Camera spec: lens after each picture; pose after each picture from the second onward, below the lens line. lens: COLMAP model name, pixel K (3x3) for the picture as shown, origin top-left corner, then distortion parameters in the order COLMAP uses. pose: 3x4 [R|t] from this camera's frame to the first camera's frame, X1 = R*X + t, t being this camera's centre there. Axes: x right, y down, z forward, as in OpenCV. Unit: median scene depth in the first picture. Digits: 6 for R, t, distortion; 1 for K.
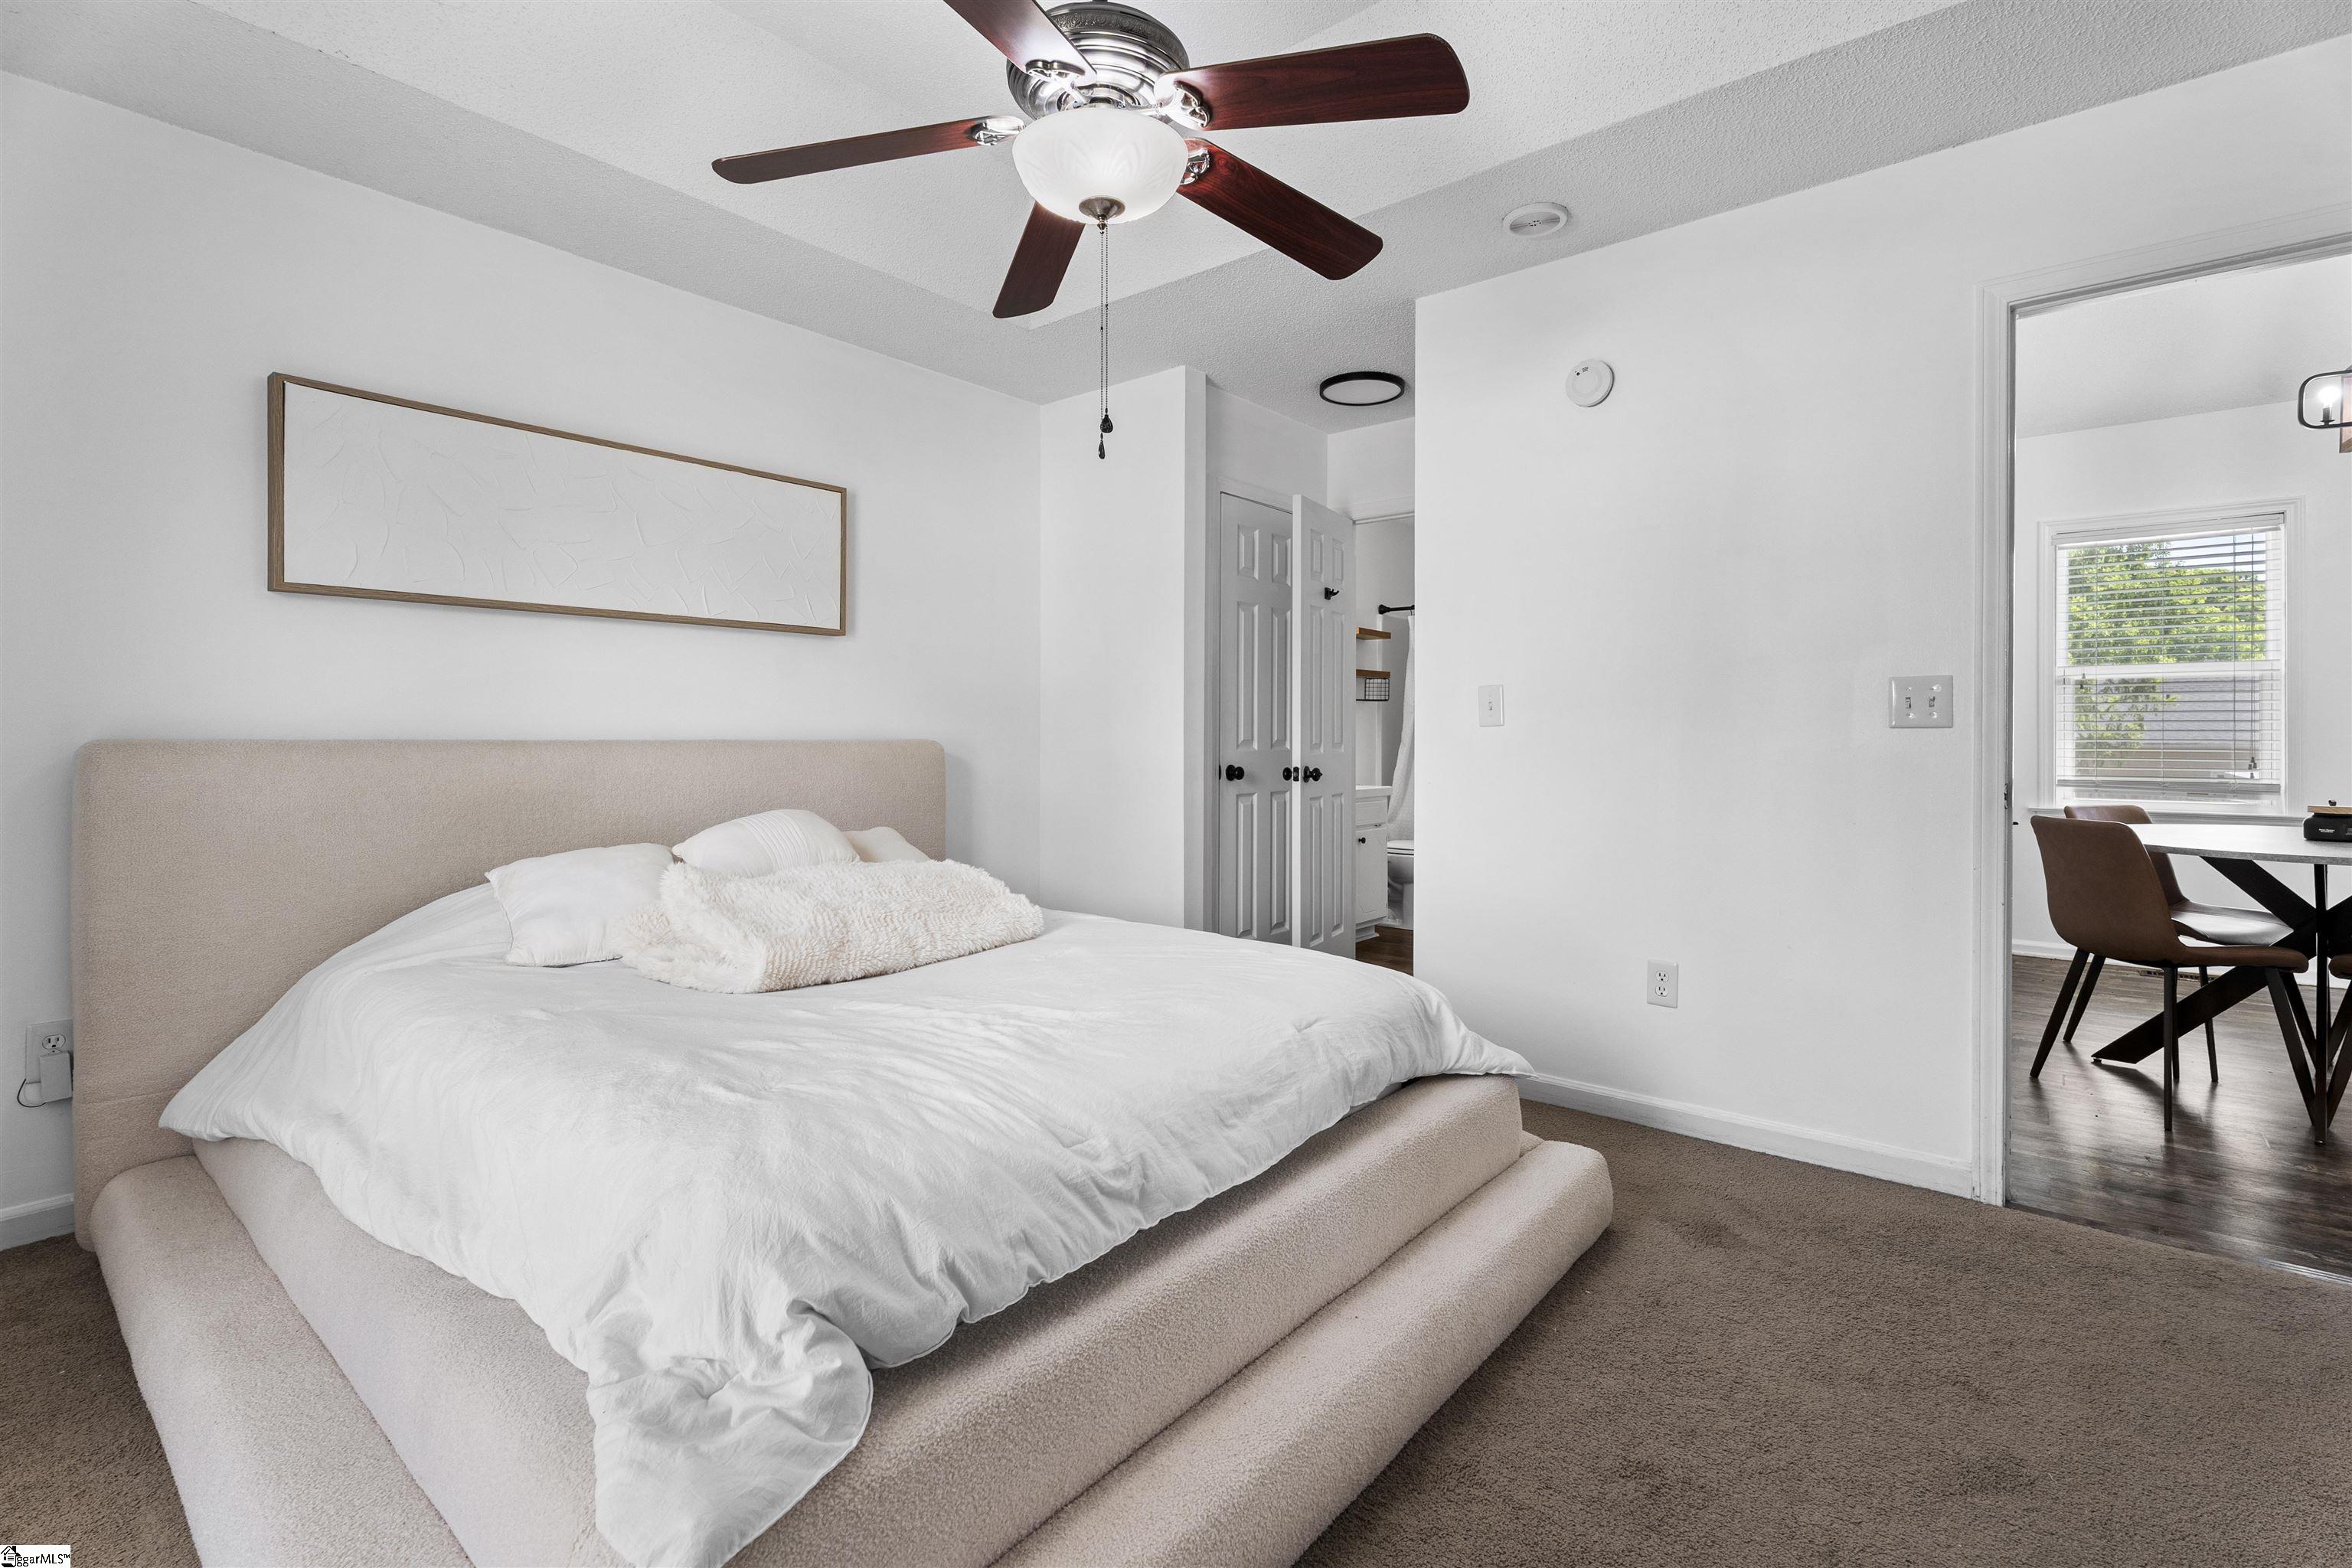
lens RADIAL K [[1053.9, 0, 1185.4], [0, 1053.9, 769.8], [0, 0, 1]] dist [0.002006, 0.000281]
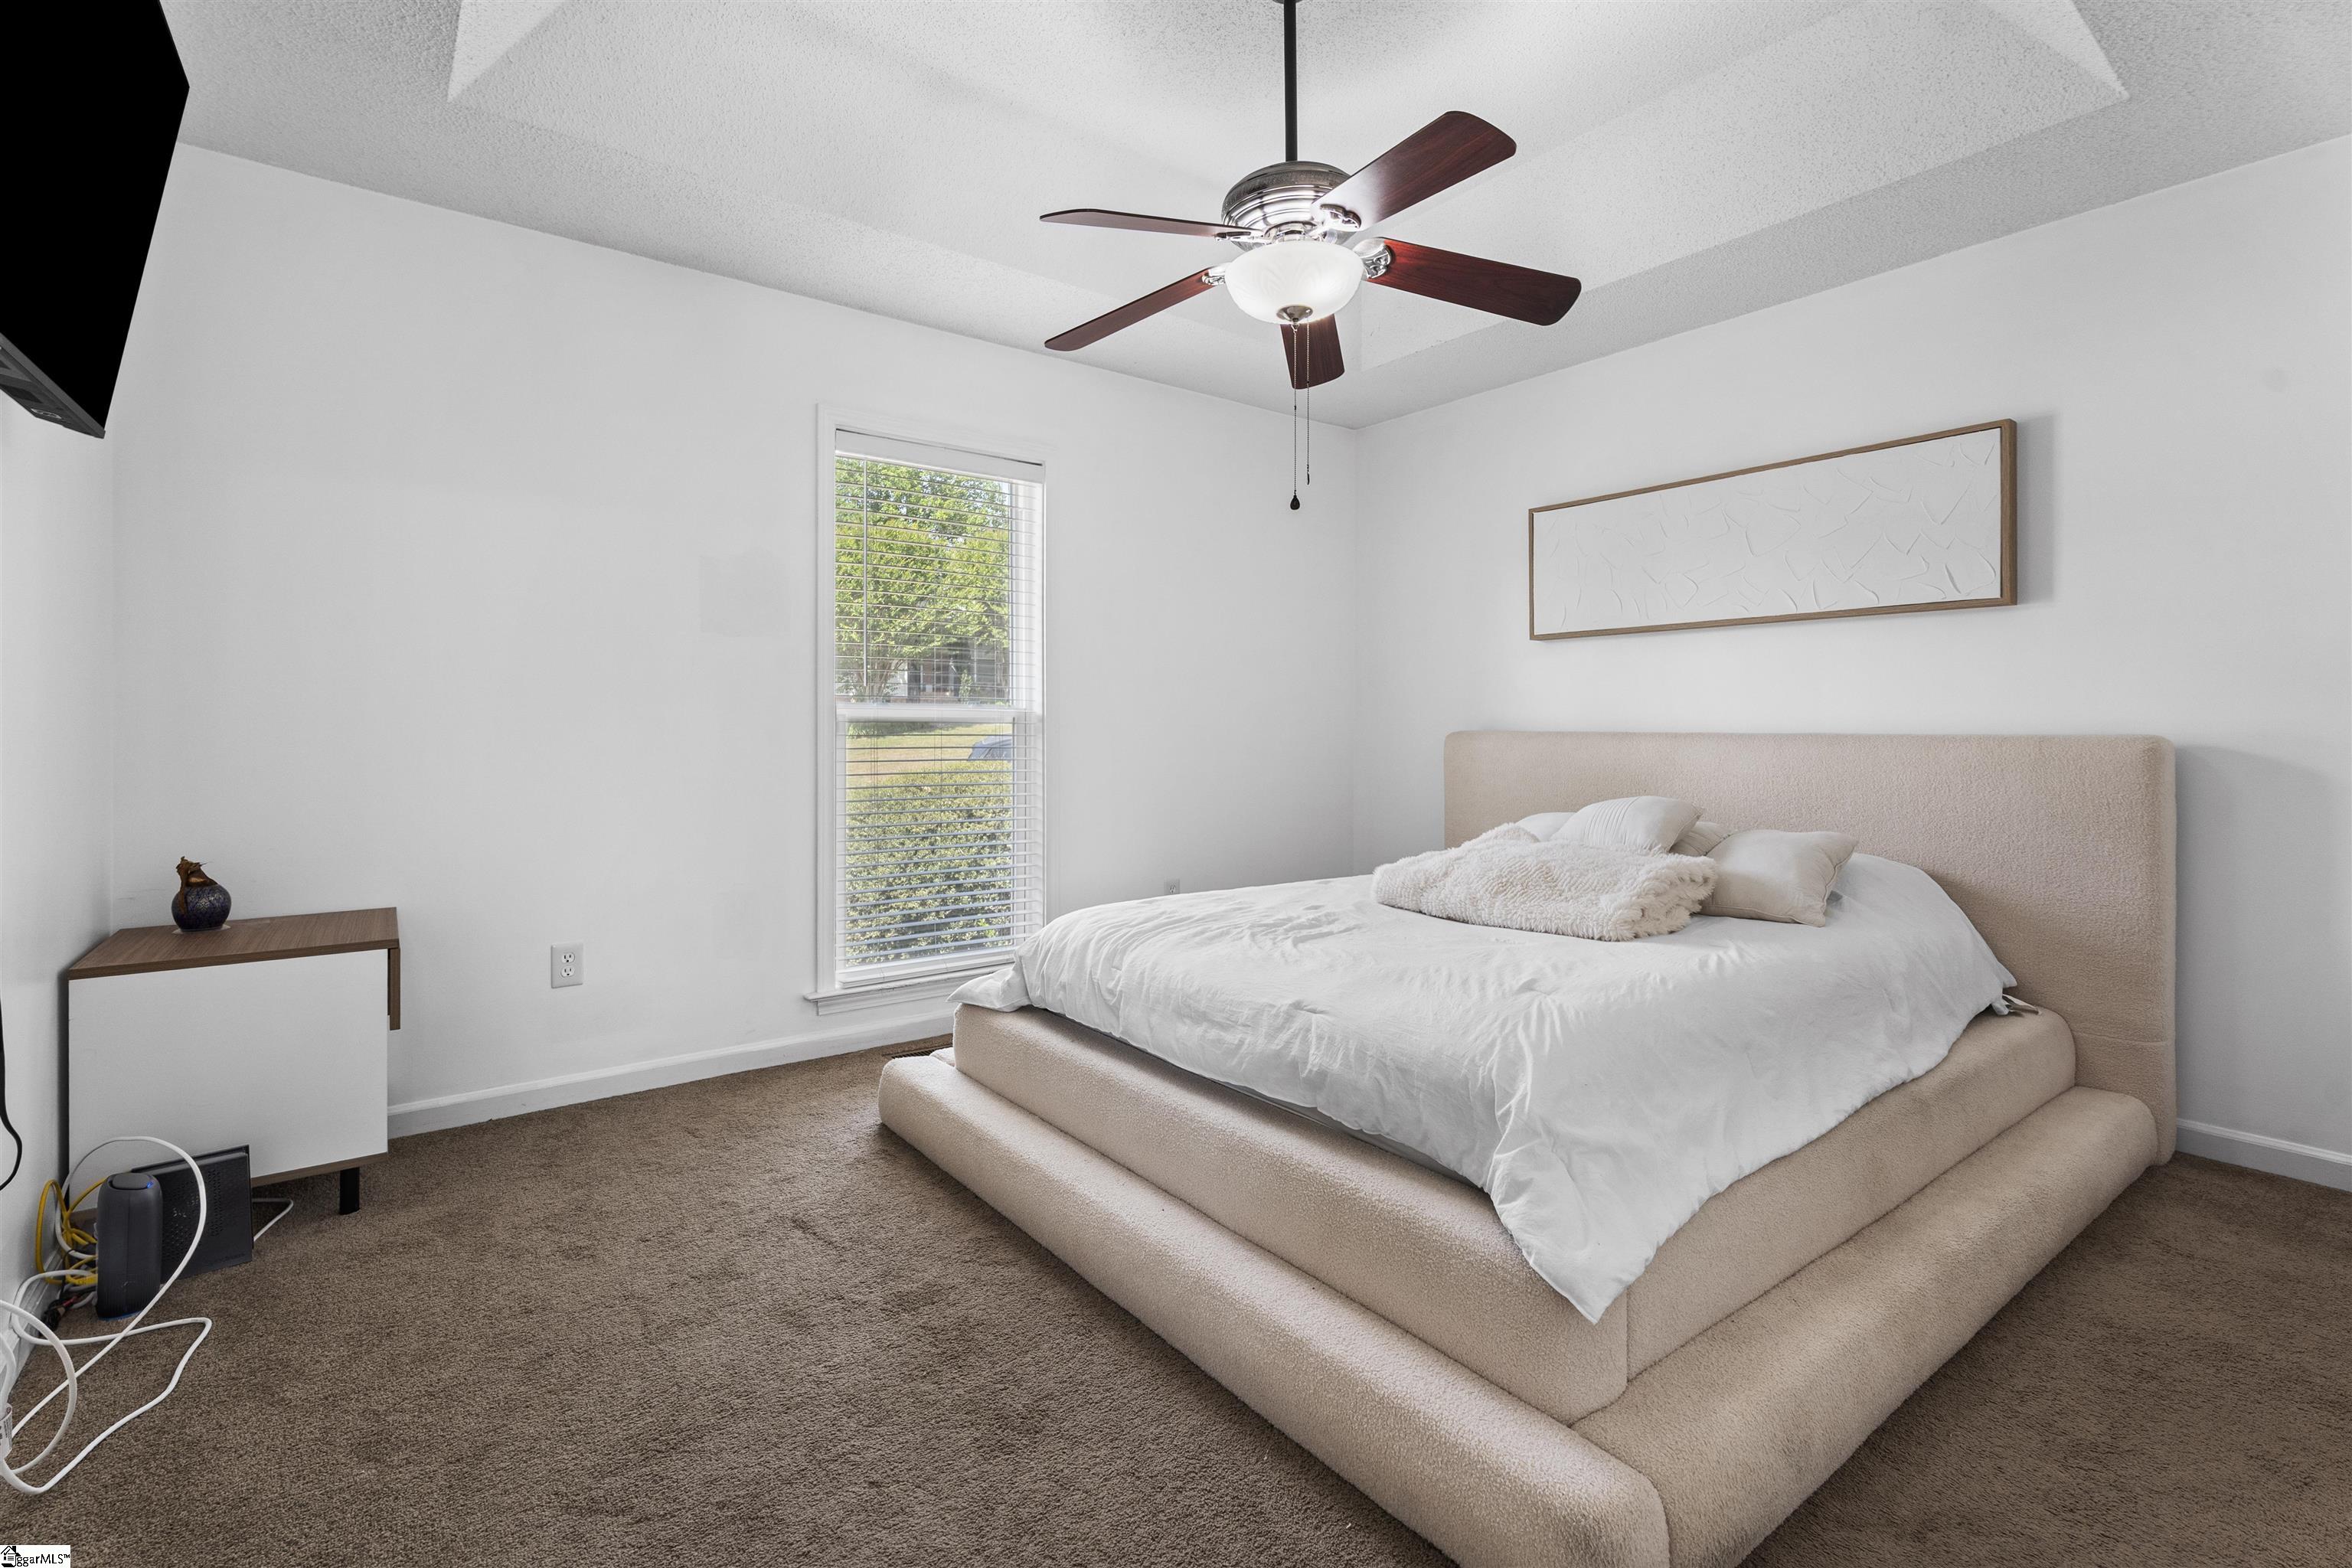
lens RADIAL K [[1053.9, 0, 1185.4], [0, 1053.9, 769.8], [0, 0, 1]] dist [0.002006, 0.000281]
pose [[-0.207378, 0.039893, -0.977447, 0.872677], [-0.036149, 0.998173, 0.048408, -0.028009], [0.977593, 0.045372, -0.205557, 0.831473]]
